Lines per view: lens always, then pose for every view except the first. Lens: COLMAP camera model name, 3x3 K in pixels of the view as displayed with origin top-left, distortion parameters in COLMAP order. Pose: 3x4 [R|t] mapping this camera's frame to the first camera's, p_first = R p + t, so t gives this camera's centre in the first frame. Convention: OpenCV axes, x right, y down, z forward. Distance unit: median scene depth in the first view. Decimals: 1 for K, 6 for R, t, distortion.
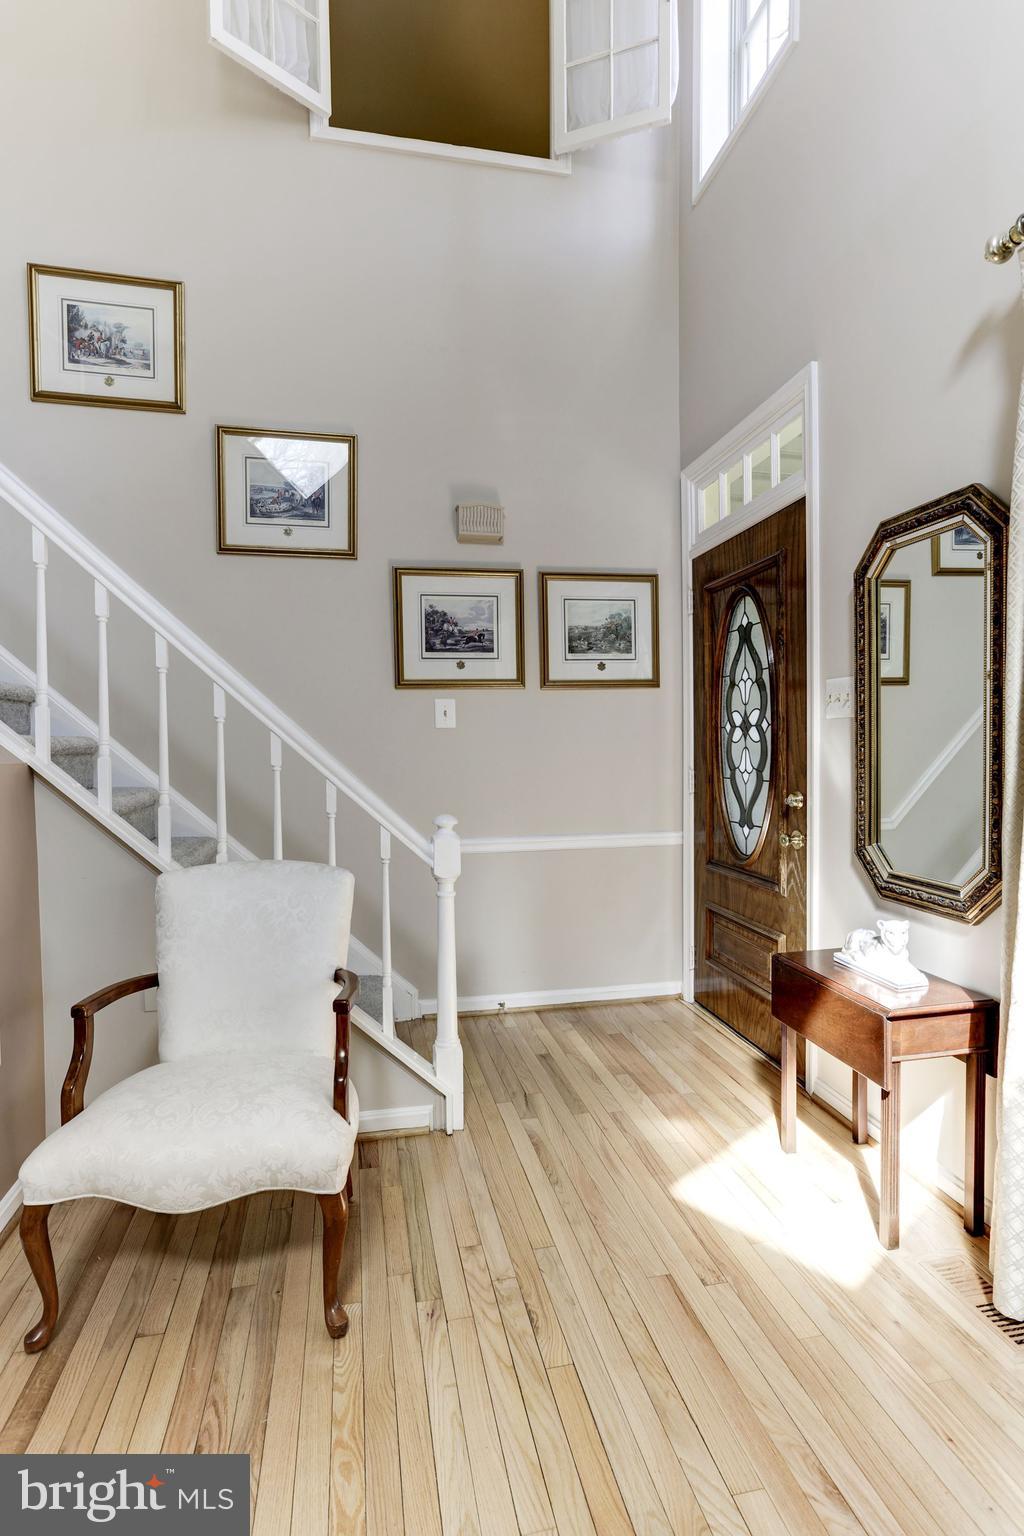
lens RADIAL K [[772.0, 0, 508.8], [0, 772.0, 770.0], [0, 0, 1]] dist [-0.002410, -0.000677]
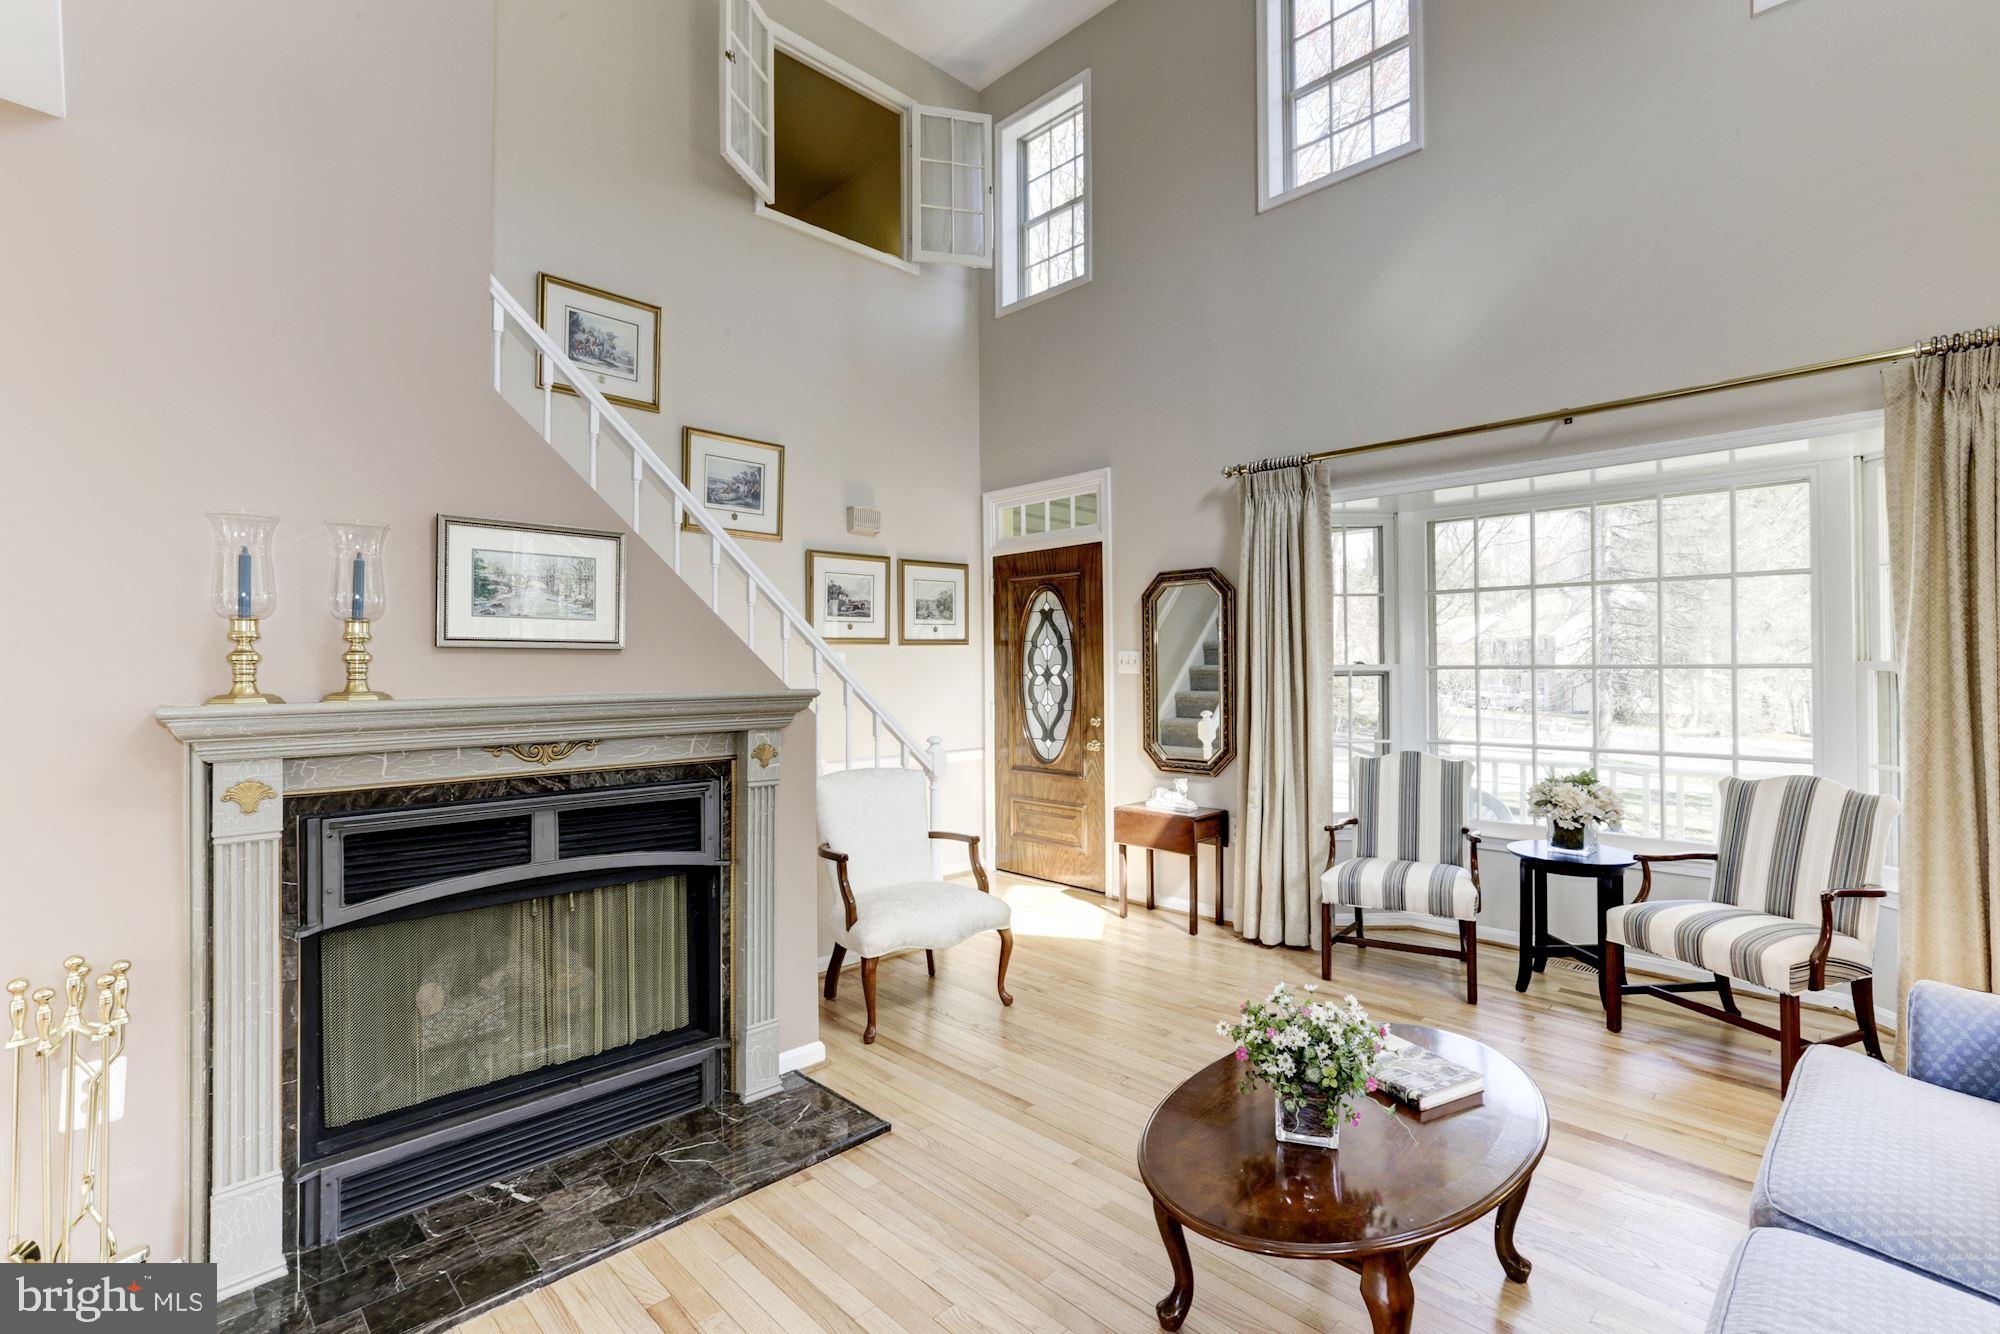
lens RADIAL K [[900.7, 0, 1001.9], [0, 900.7, 658.3], [0, 0, 1]] dist [-0.019123, 0.002810]
pose [[0.837464, 0.011420, 0.546374, -0.722742], [0.016234, 0.998821, -0.045760, -0.009571], [-0.546252, 0.047192, 0.836291, -0.433209]]
